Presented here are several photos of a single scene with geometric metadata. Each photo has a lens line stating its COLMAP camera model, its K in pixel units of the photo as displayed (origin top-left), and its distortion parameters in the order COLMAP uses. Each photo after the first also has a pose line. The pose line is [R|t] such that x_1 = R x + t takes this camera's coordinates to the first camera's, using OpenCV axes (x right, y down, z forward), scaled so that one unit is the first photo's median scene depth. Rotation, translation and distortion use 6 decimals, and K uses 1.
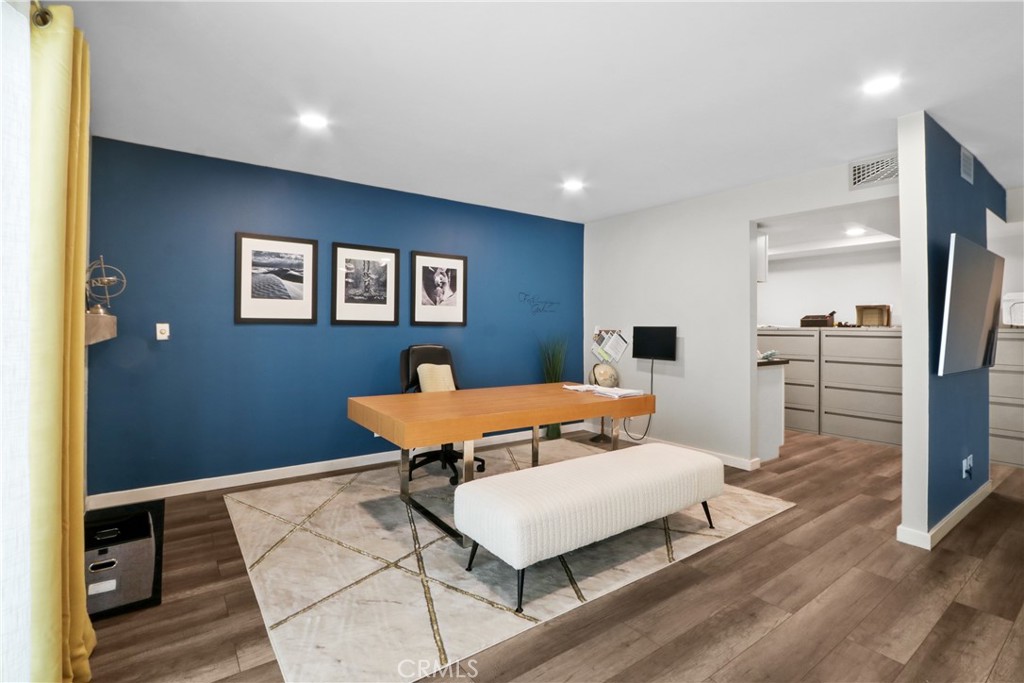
lens RADIAL K [[481.4, 0, 518.9], [0, 481.4, 325.3], [0, 0, 1]] dist [-0.012688, 0.004147]
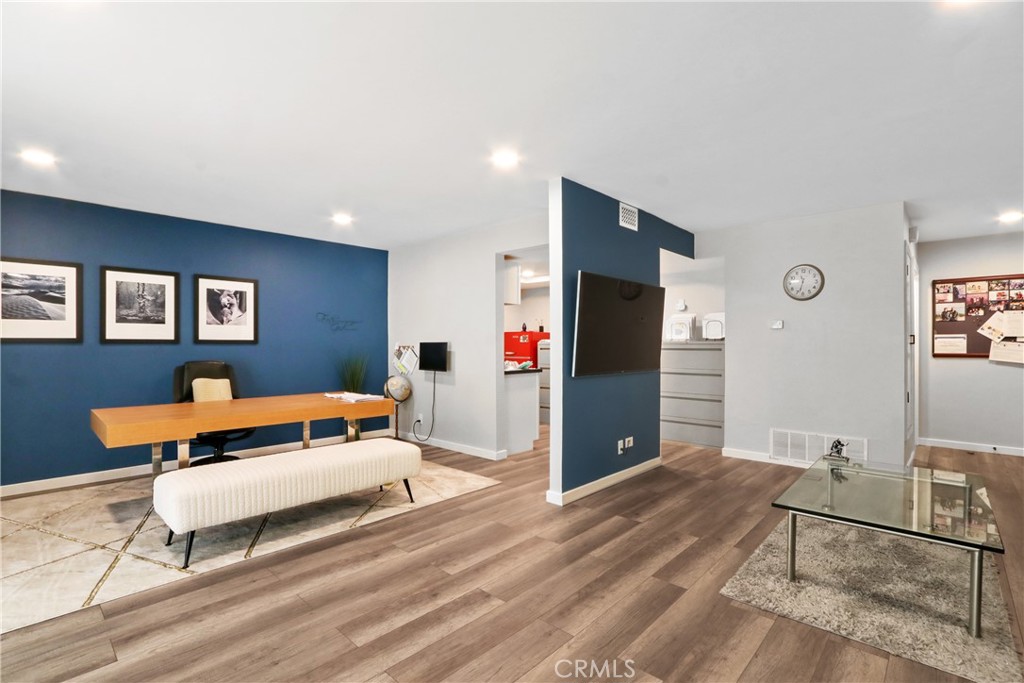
lens RADIAL K [[481.4, 0, 531.7], [0, 481.4, 346.3], [0, 0, 1]] dist [-0.012688, 0.004147]
pose [[0.983668, -0.011249, 0.179641, 0.416843], [0.009975, 0.999918, 0.007993, 0.007209], [-0.179716, -0.006071, 0.983700, -0.244406]]
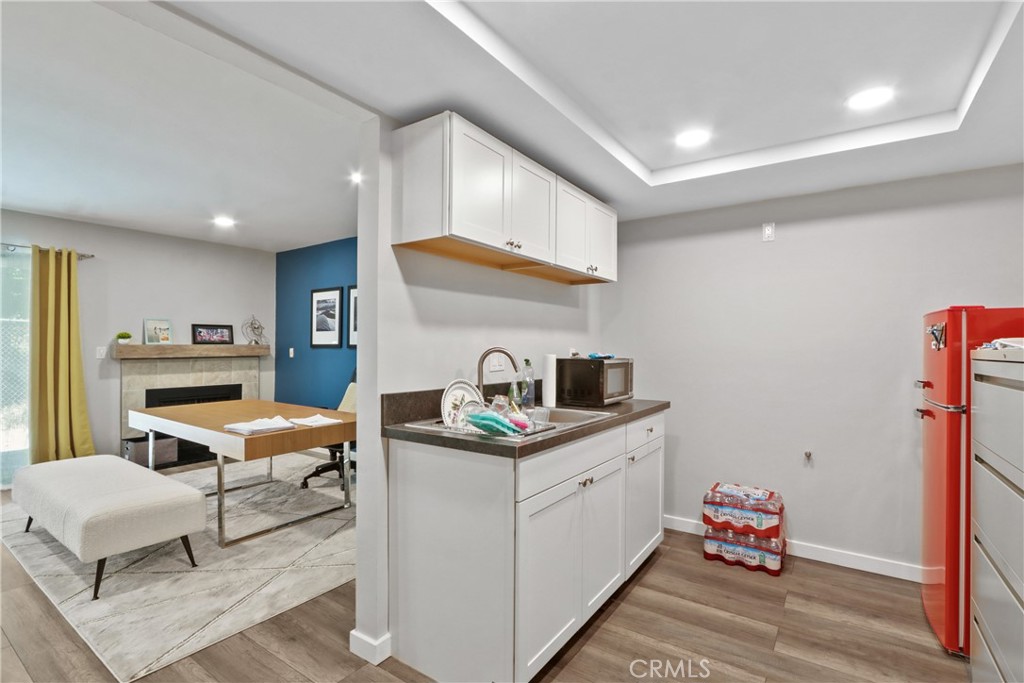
lens RADIAL K [[481.4, 0, 515.8], [0, 481.4, 343.8], [0, 0, 1]] dist [-0.012688, 0.004147]
pose [[0.322641, -0.019824, -0.946314, 1.165711], [-0.002196, 0.999762, -0.021692, 0.015169], [0.946519, 0.009076, 0.322521, 1.181640]]
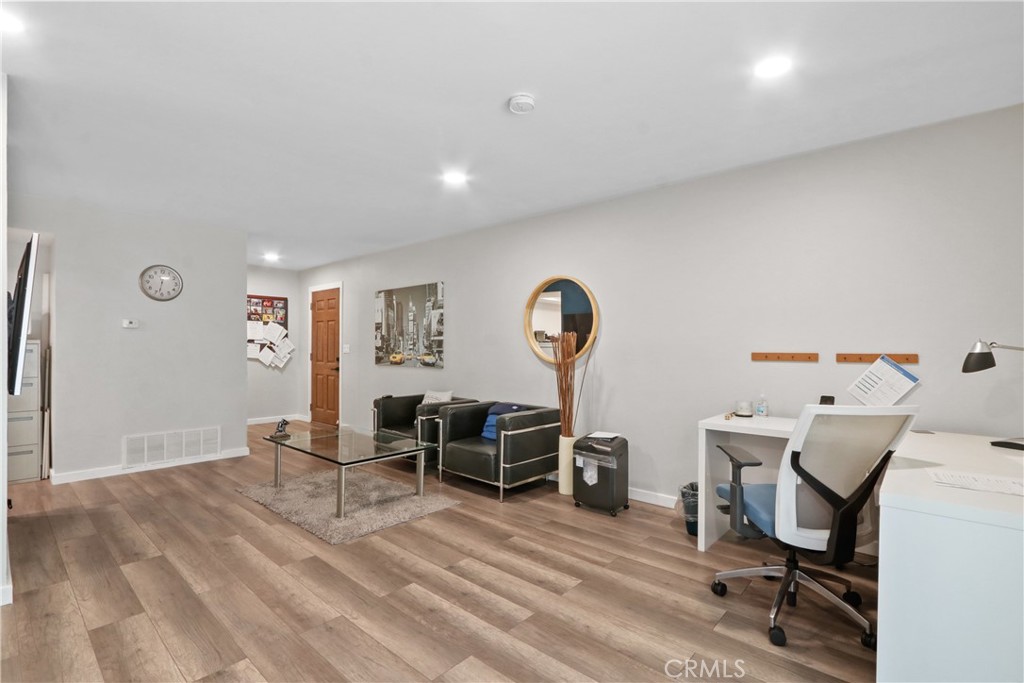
lens RADIAL K [[481.4, 0, 517.9], [0, 481.4, 342.7], [0, 0, 1]] dist [-0.012688, 0.004147]
pose [[-0.202514, -0.005482, 0.979264, -0.112907], [-0.011543, 0.999928, 0.003210, -0.001760], [-0.979211, -0.010654, -0.202562, 0.232317]]
